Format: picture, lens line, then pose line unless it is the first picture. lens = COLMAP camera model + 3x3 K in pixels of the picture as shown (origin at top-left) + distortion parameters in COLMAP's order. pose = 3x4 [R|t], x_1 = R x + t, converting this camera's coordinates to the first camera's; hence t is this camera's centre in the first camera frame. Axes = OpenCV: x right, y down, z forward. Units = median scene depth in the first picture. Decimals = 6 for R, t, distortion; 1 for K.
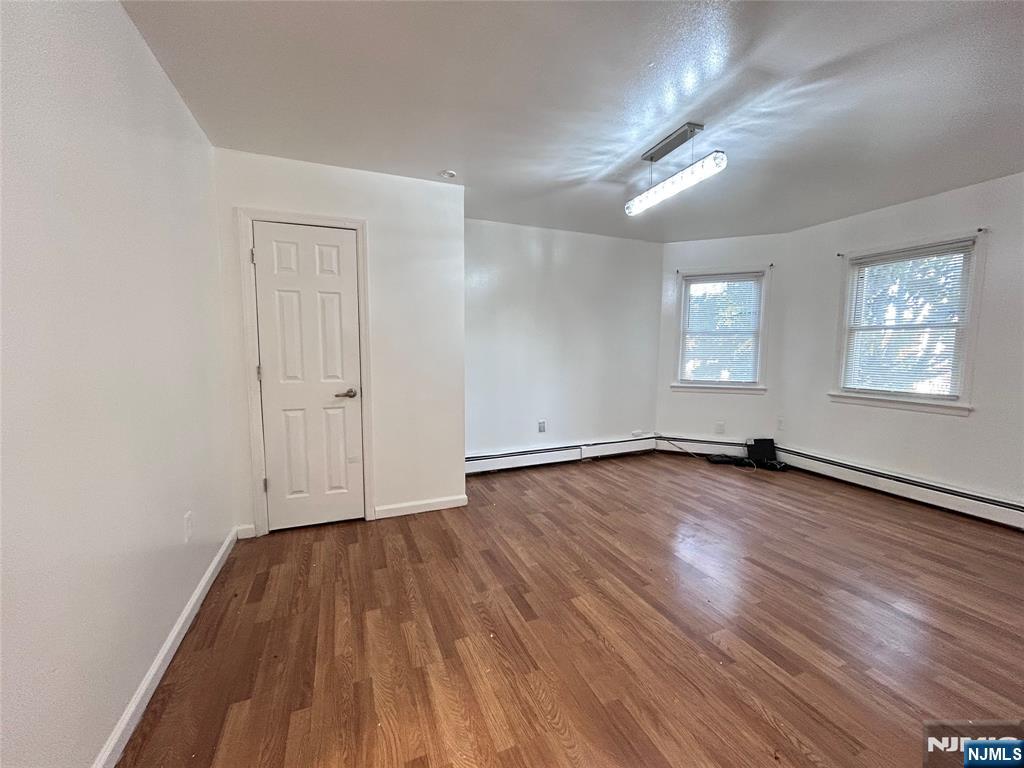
lens RADIAL K [[408.2, 0, 513.0], [0, 408.2, 383.9], [0, 0, 1]] dist [-0.002336, 0.001100]
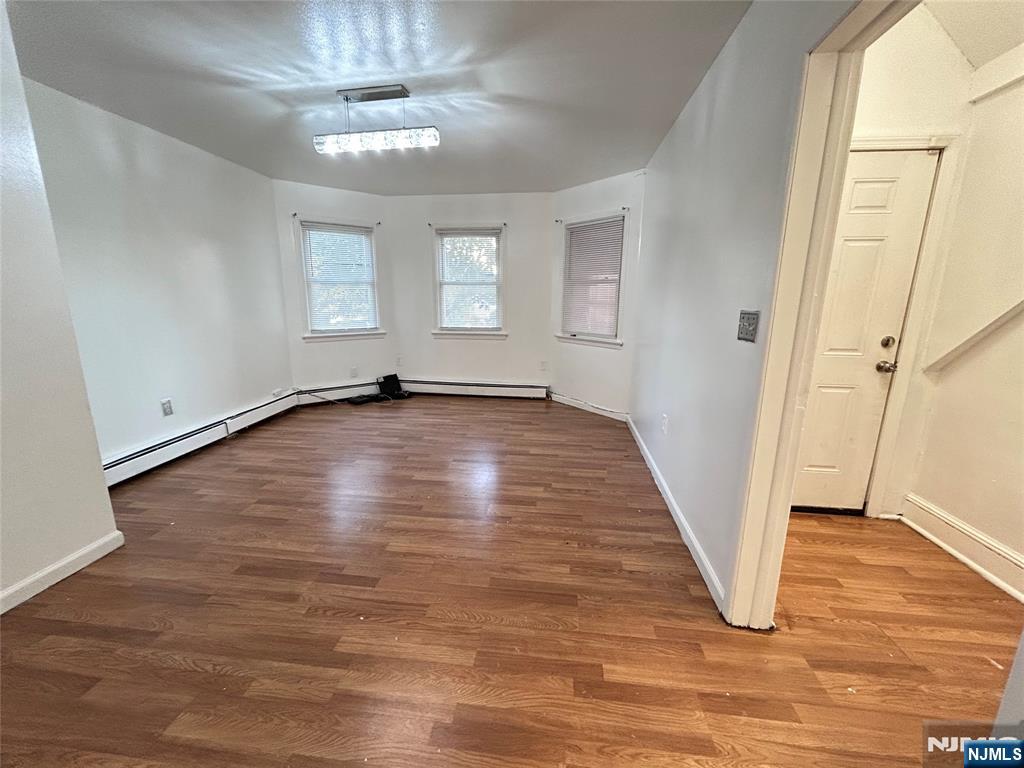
lens RADIAL K [[408.2, 0, 509.0], [0, 408.2, 382.1], [0, 0, 1]] dist [-0.002336, 0.001100]
pose [[0.494967, -0.179221, 0.850228, -0.322427], [0.073299, 0.983622, 0.164668, -0.022050], [-0.865814, -0.019184, 0.499997, 0.142797]]
